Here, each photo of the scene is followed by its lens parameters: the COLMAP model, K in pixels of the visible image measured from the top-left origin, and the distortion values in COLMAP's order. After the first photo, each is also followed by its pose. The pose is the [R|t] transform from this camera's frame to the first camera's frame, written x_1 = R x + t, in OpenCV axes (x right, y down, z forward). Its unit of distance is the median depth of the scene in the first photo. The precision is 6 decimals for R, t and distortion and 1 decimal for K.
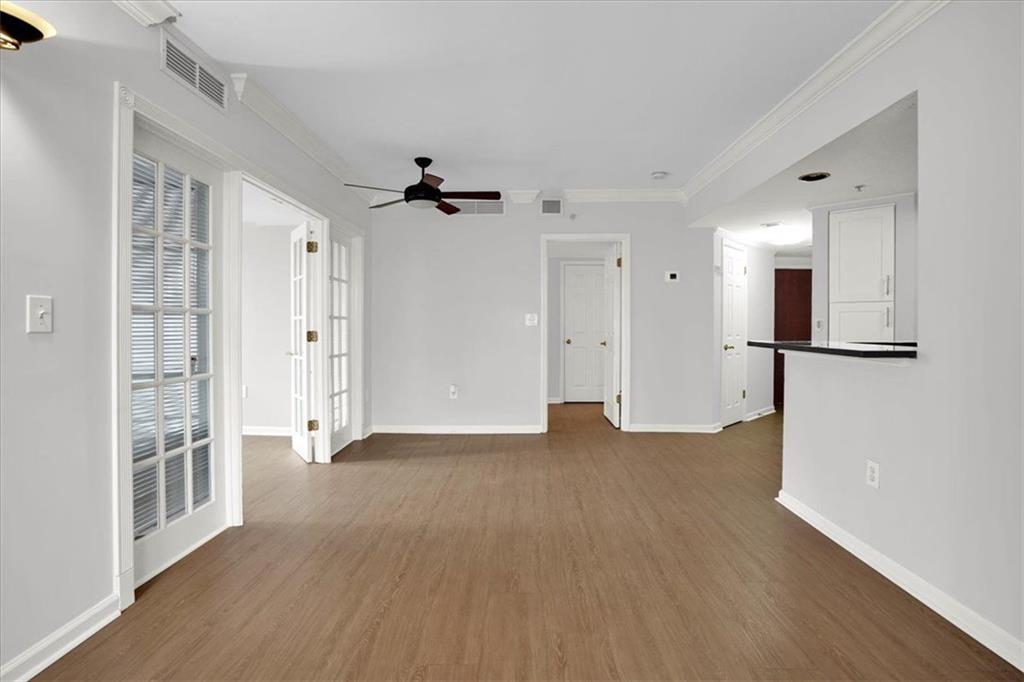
lens RADIAL K [[478.7, 0, 501.1], [0, 478.7, 339.5], [0, 0, 1]] dist [-0.037156, 0.010189]
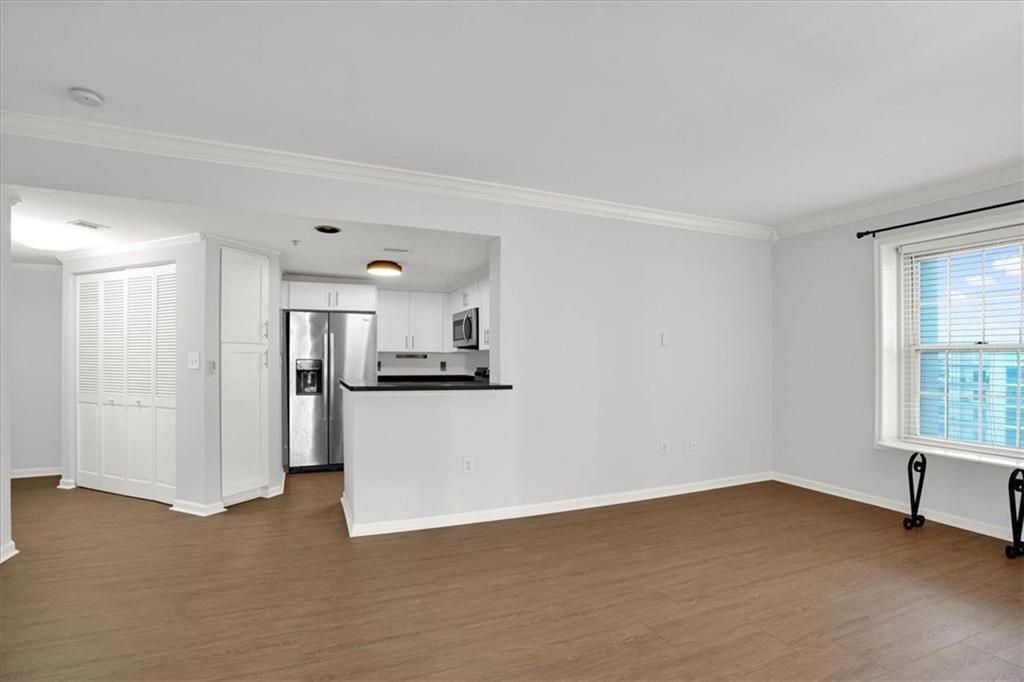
lens RADIAL K [[478.7, 0, 512.6], [0, 478.7, 360.7], [0, 0, 1]] dist [-0.037156, 0.010189]
pose [[-0.418462, -0.004962, 0.908221, -0.739577], [0.020363, 0.999682, 0.014844, -0.081765], [-0.908006, 0.024705, -0.418228, 1.620314]]
